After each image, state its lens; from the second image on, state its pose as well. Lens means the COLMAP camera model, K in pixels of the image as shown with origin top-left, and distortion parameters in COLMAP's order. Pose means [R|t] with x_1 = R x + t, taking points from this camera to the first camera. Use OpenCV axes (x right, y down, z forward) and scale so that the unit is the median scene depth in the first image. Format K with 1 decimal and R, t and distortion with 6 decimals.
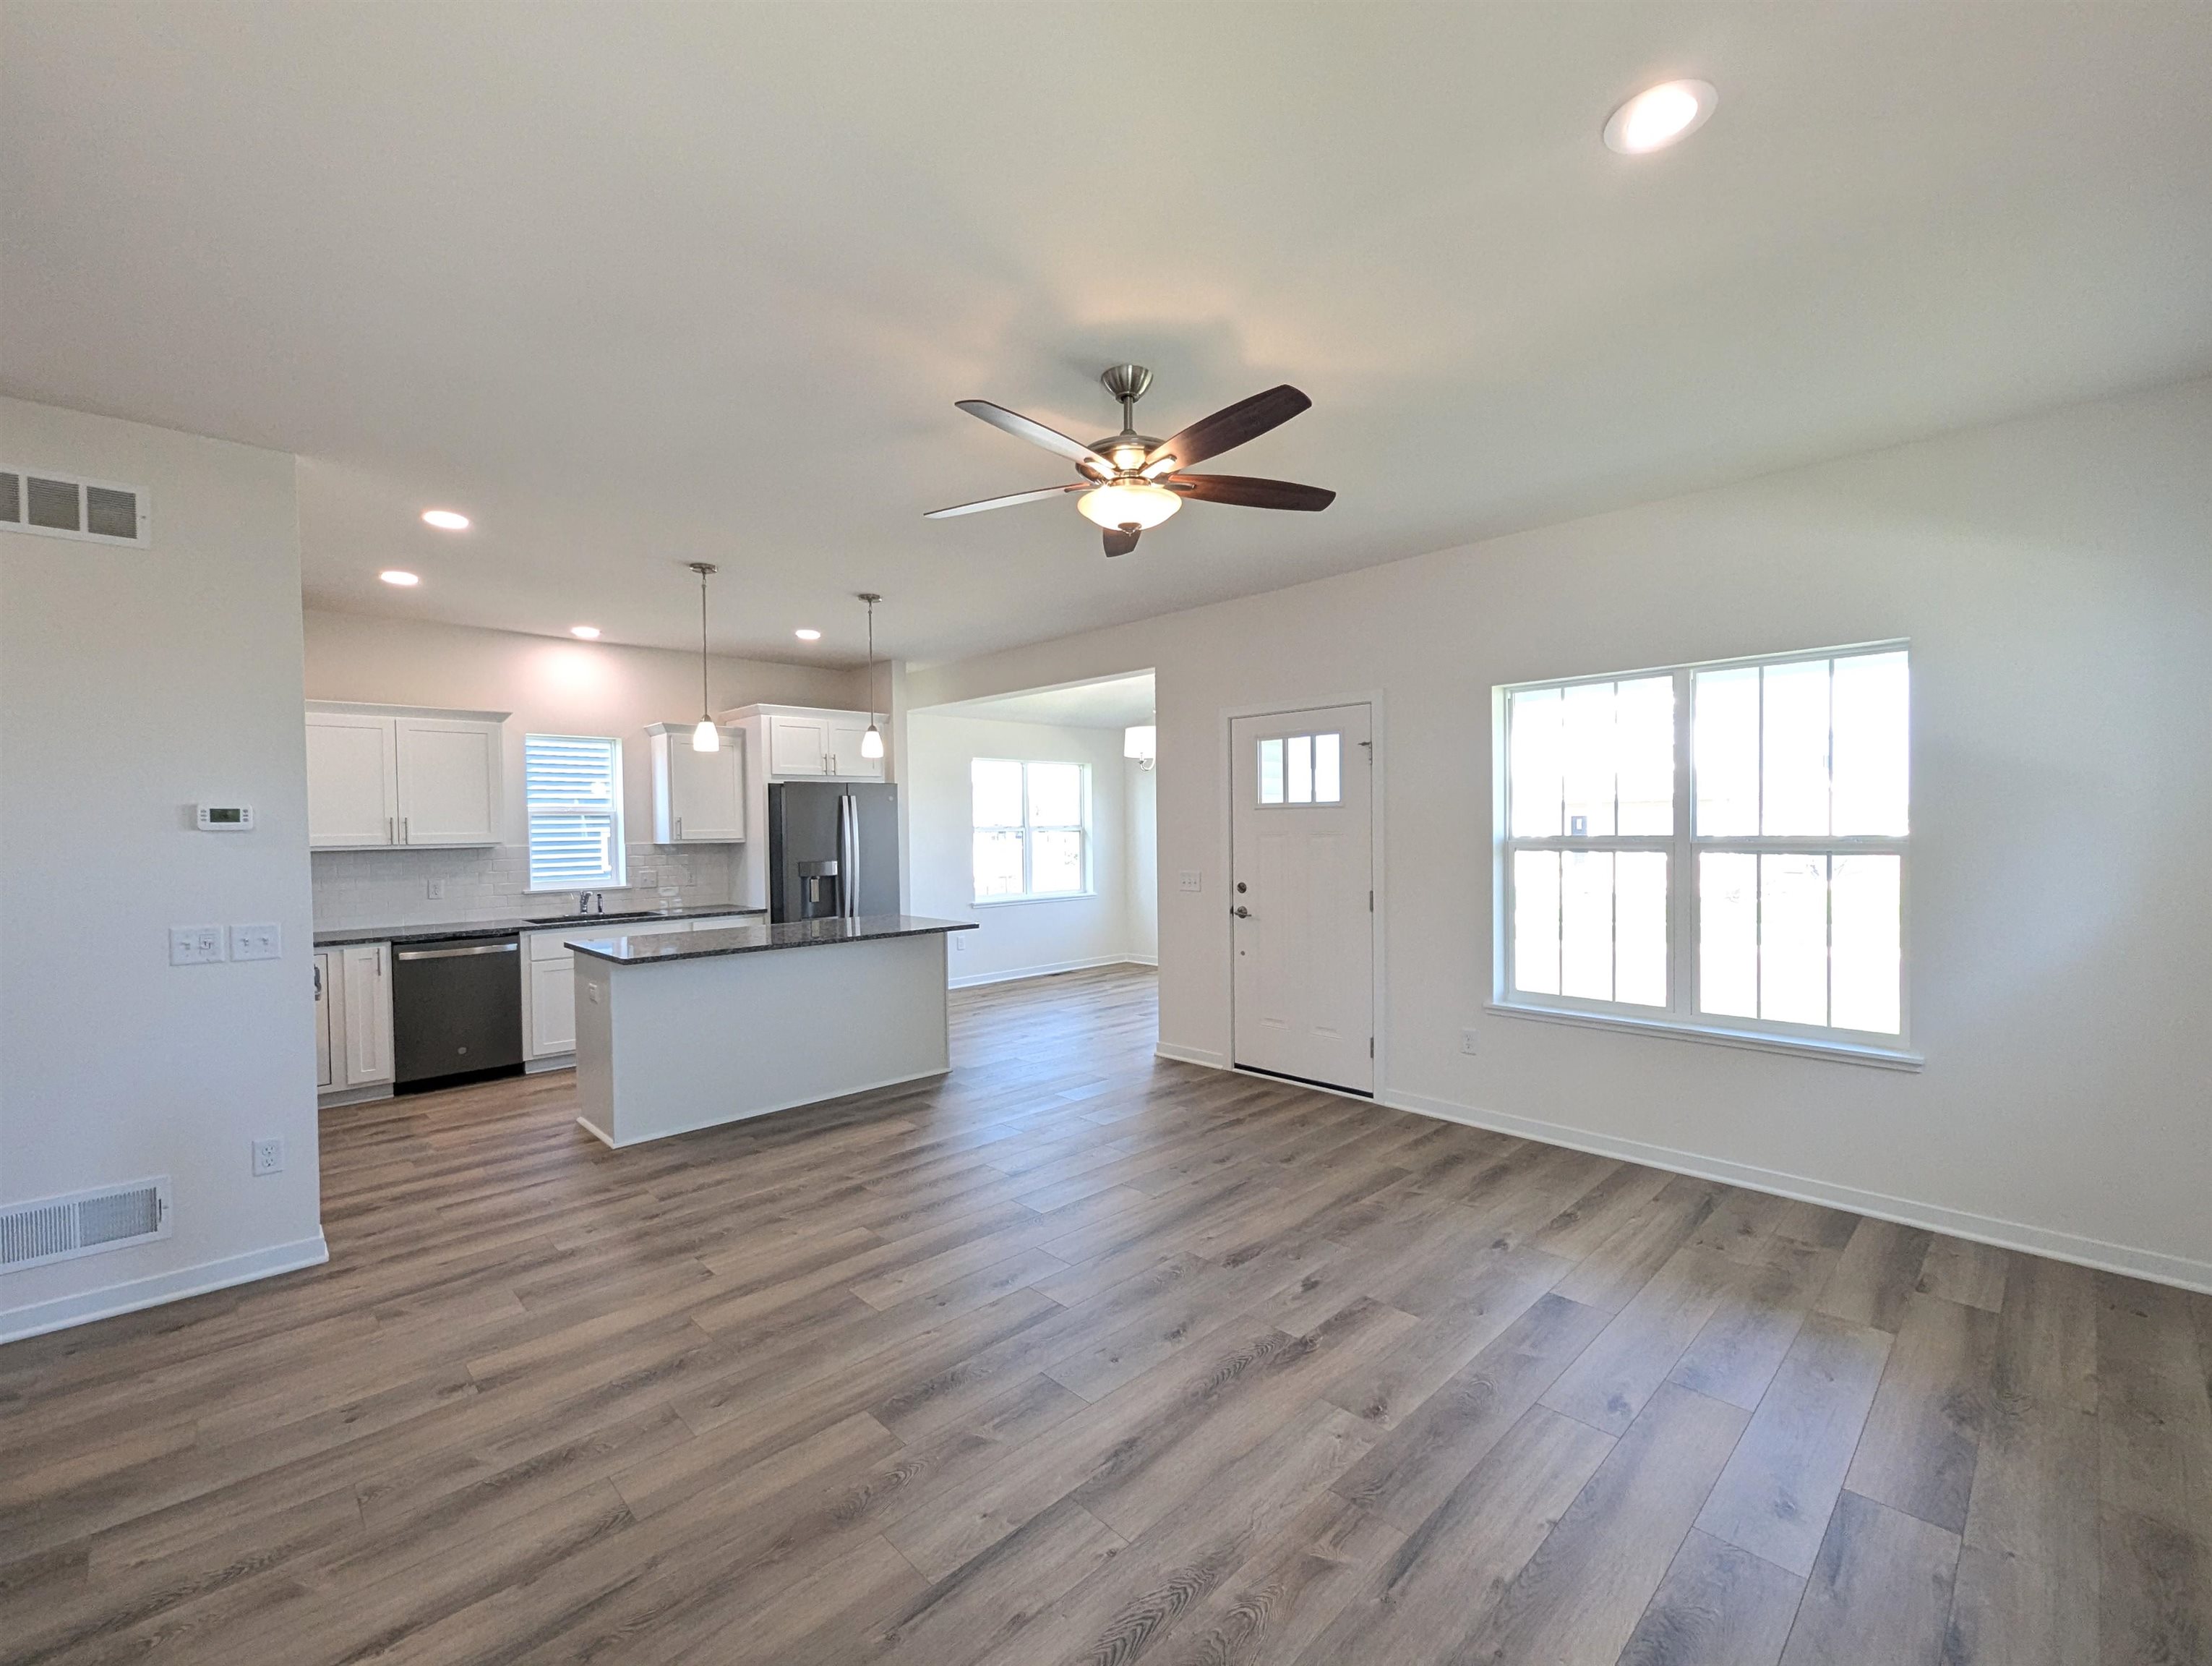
lens RADIAL K [[922.1, 0, 1090.7], [0, 922.1, 843.3], [0, 0, 1]] dist [0.001505, -0.000477]
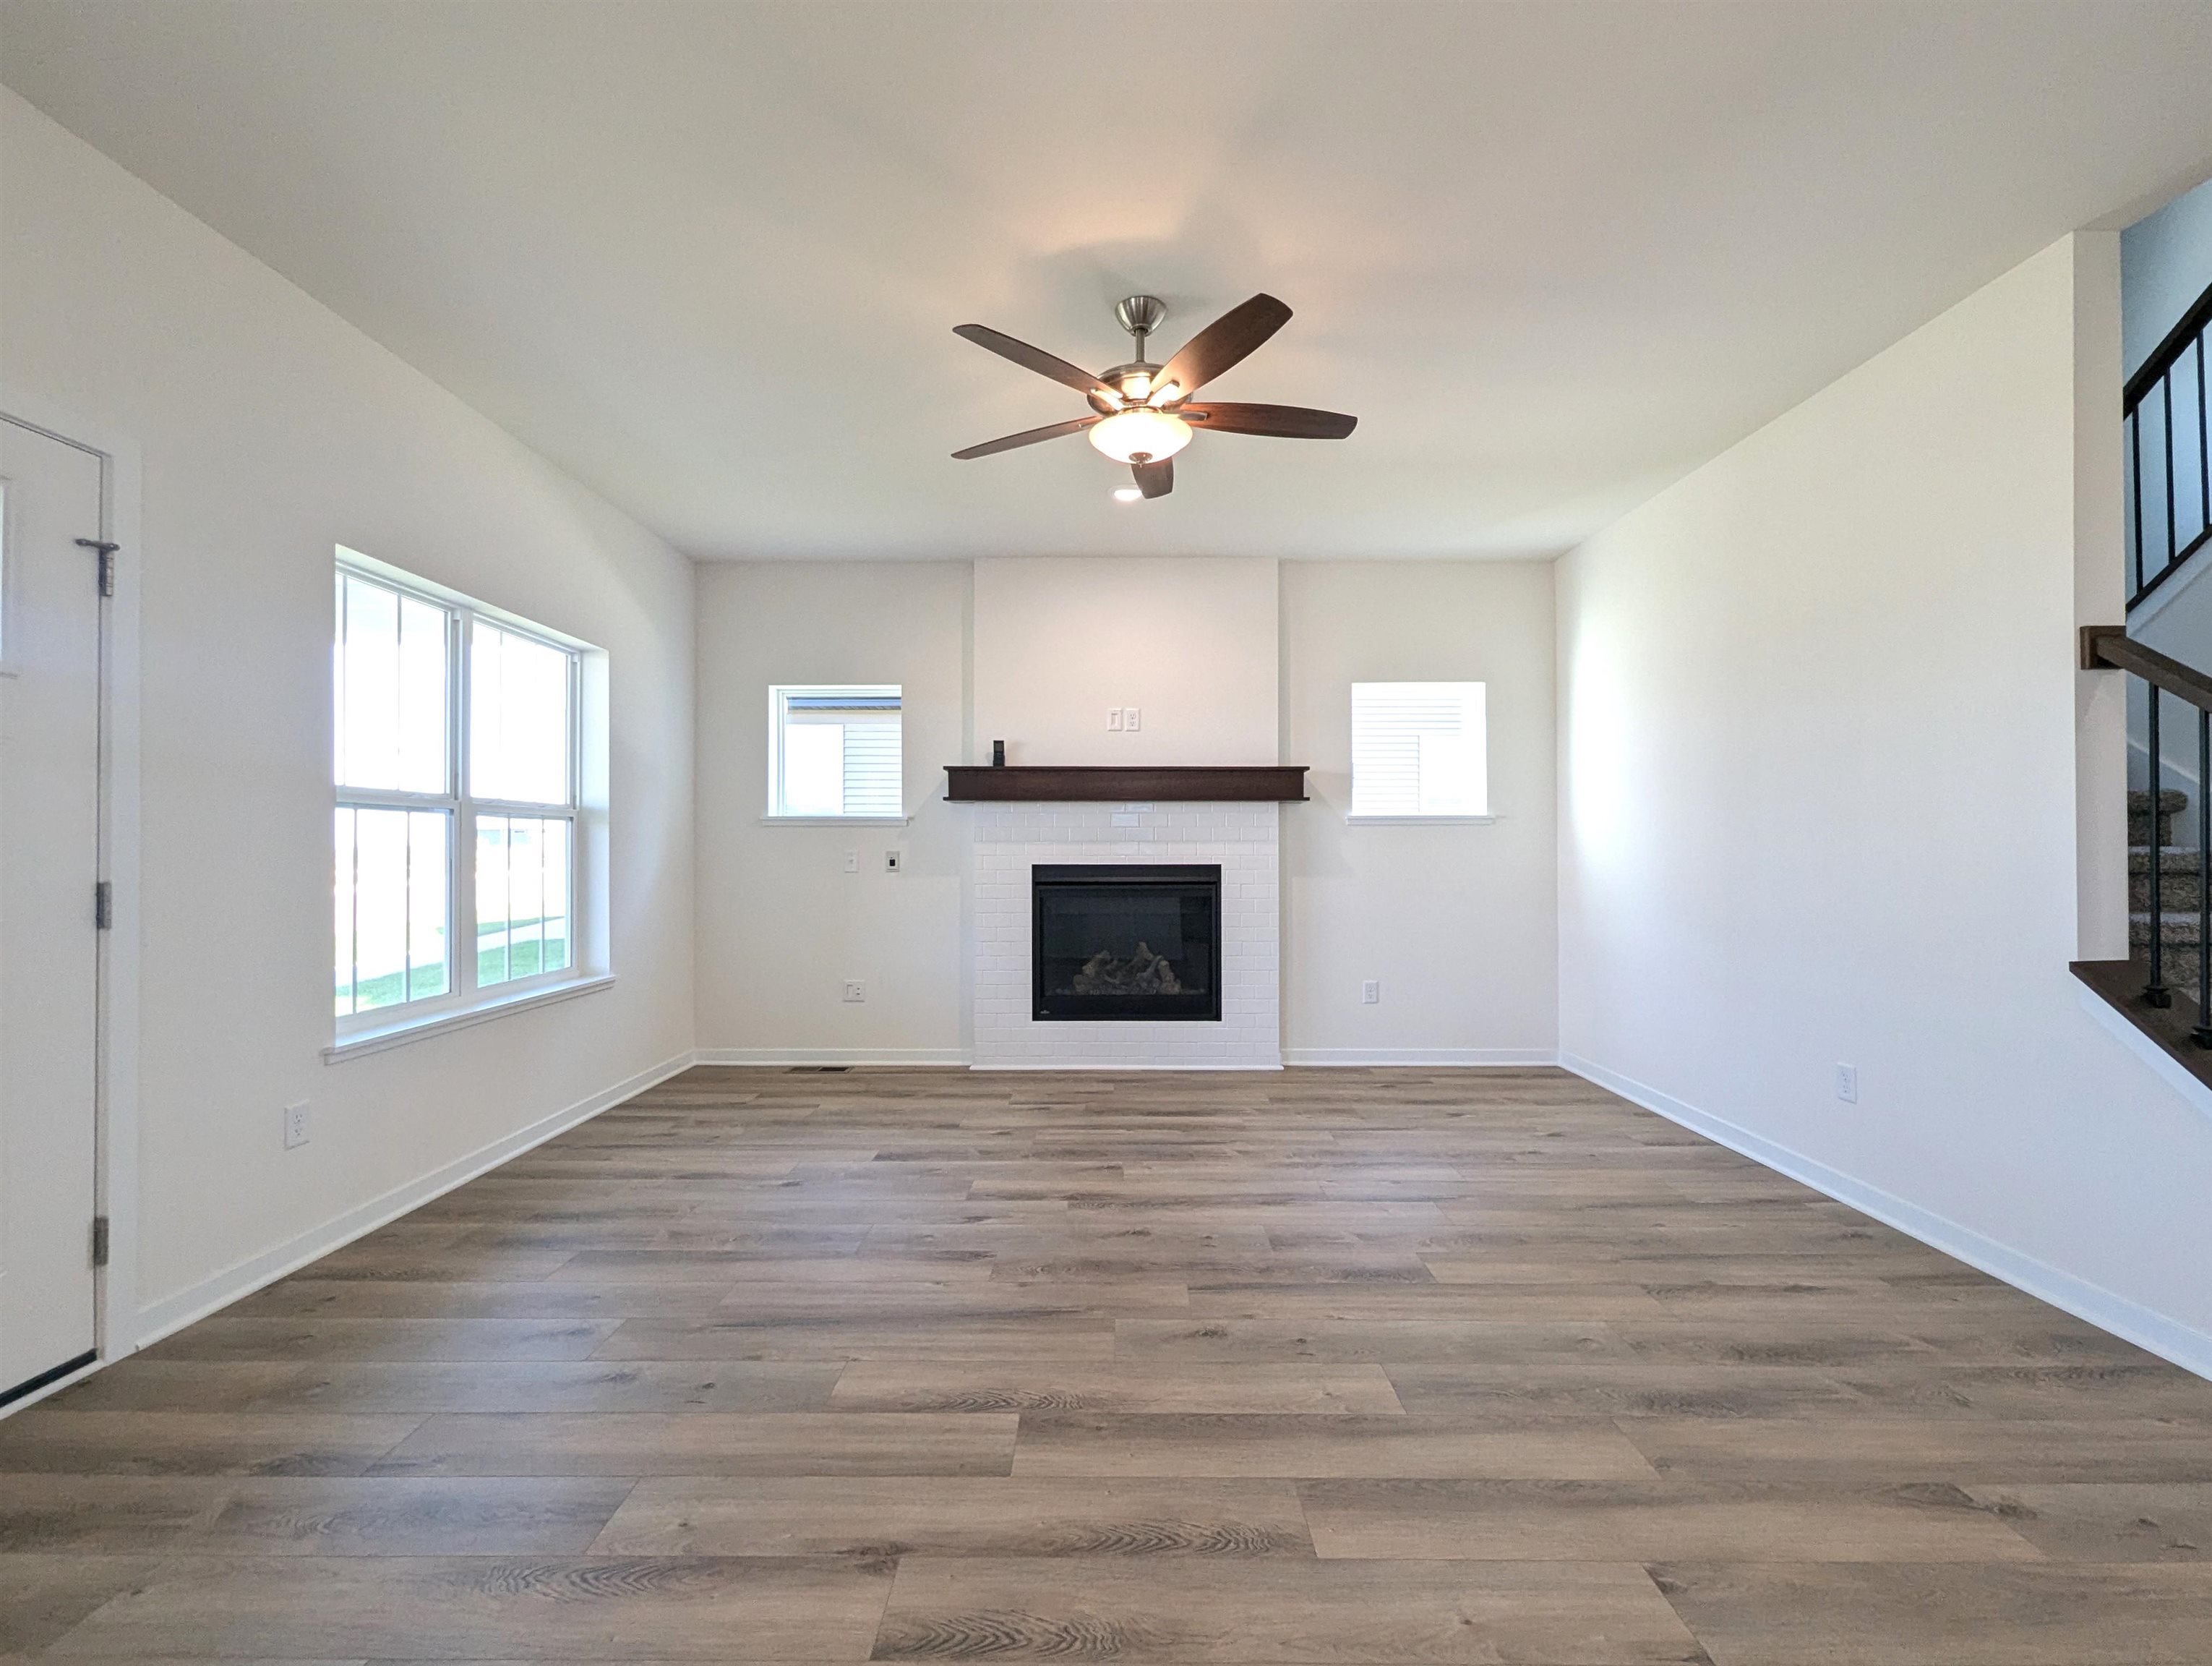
lens RADIAL K [[922.1, 0, 1117.6], [0, 922.1, 846.3], [0, 0, 1]] dist [0.001505, -0.000477]
pose [[-0.726945, 0.015685, 0.686517, -0.437235], [0.022035, 0.999757, 0.000490, 0.056235], [-0.686342, 0.015483, -0.727114, 1.234758]]
